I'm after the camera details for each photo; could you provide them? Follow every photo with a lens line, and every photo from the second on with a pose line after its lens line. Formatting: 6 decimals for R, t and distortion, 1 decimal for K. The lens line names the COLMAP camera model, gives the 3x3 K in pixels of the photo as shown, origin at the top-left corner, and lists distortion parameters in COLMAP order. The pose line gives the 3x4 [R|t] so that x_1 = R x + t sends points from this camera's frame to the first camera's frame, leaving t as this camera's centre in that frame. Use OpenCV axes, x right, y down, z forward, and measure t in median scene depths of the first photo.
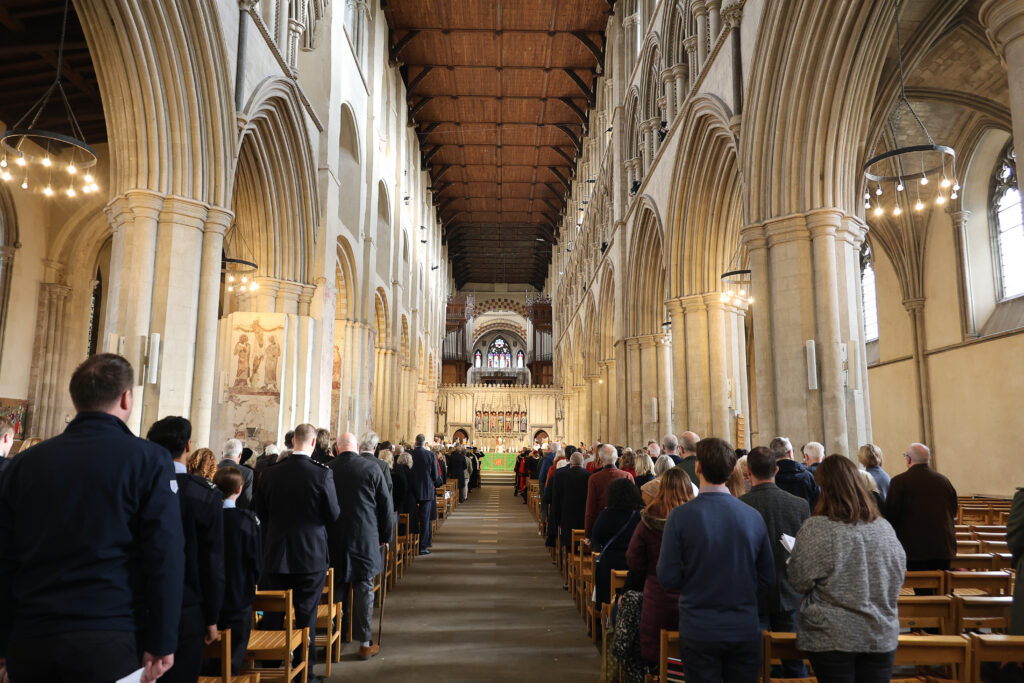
lens RADIAL K [[711.9, 0, 505.5], [0, 711.9, 342.3], [0, 0, 1]] dist [0.011677, -0.000653]
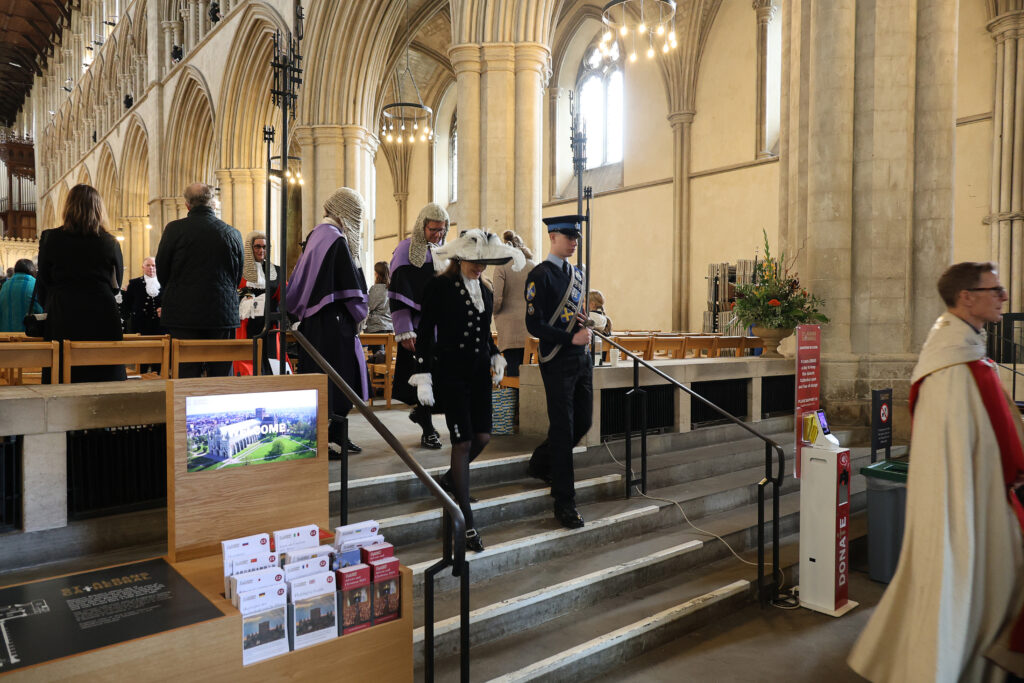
lens RADIAL K [[711.9, 0, 507.5], [0, 711.9, 343.0], [0, 0, 1]] dist [0.011677, -0.000653]
pose [[0.775394, -0.021896, 0.631098, -0.234151], [-0.092521, 0.984674, 0.147839, 0.005273], [-0.624664, -0.173024, 0.761484, -0.369941]]
